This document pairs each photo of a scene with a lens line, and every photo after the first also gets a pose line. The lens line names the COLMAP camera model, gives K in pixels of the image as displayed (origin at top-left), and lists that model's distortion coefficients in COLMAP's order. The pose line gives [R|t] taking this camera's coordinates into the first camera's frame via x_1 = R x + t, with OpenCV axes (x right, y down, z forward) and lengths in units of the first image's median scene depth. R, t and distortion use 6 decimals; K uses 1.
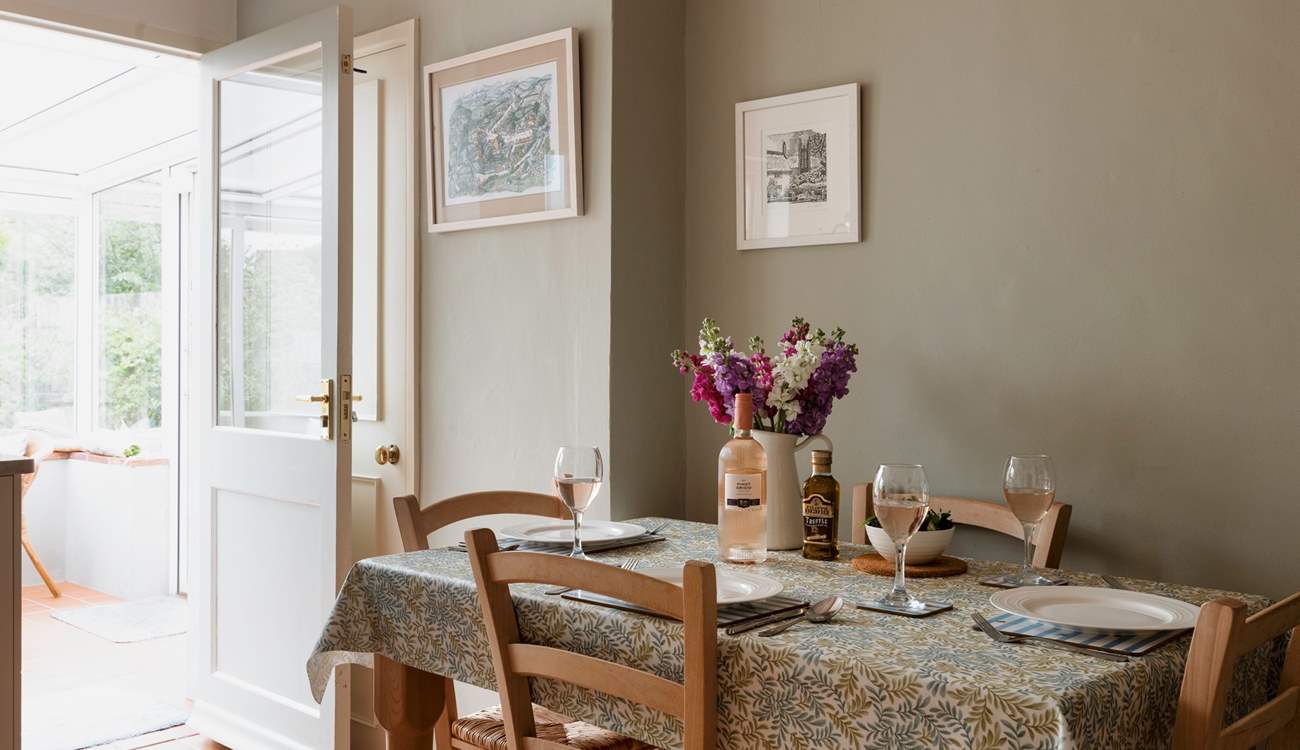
lens RADIAL K [[1177.7, 0, 649.8], [0, 1177.7, 372.0], [0, 0, 1]] dist [0.049920, 0.001642]
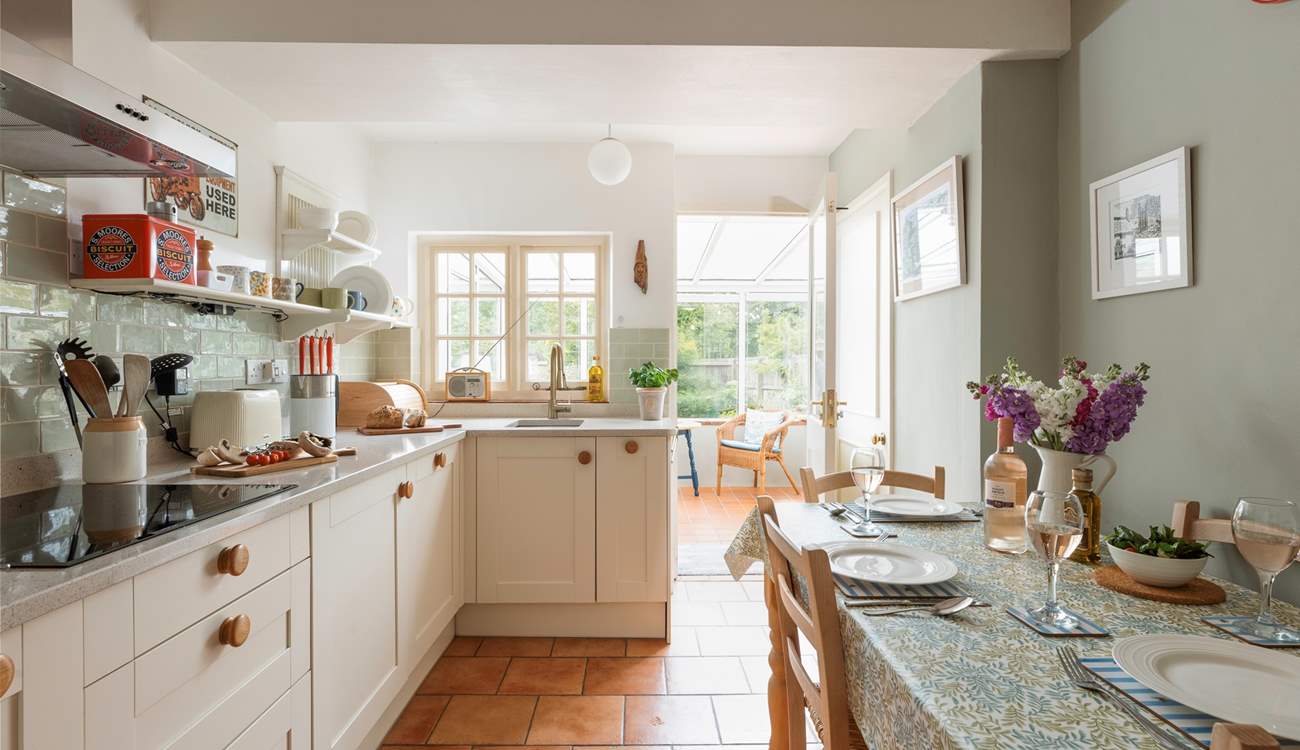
lens RADIAL K [[632.8, 0, 648.8], [0, 632.8, 369.0], [0, 0, 1]] dist [0.000717, -0.000038]
pose [[0.693186, 0.003452, -0.720751, 0.255897], [-0.014703, 0.999848, -0.009353, -0.018341], [0.720609, 0.017081, 0.693131, 0.212921]]
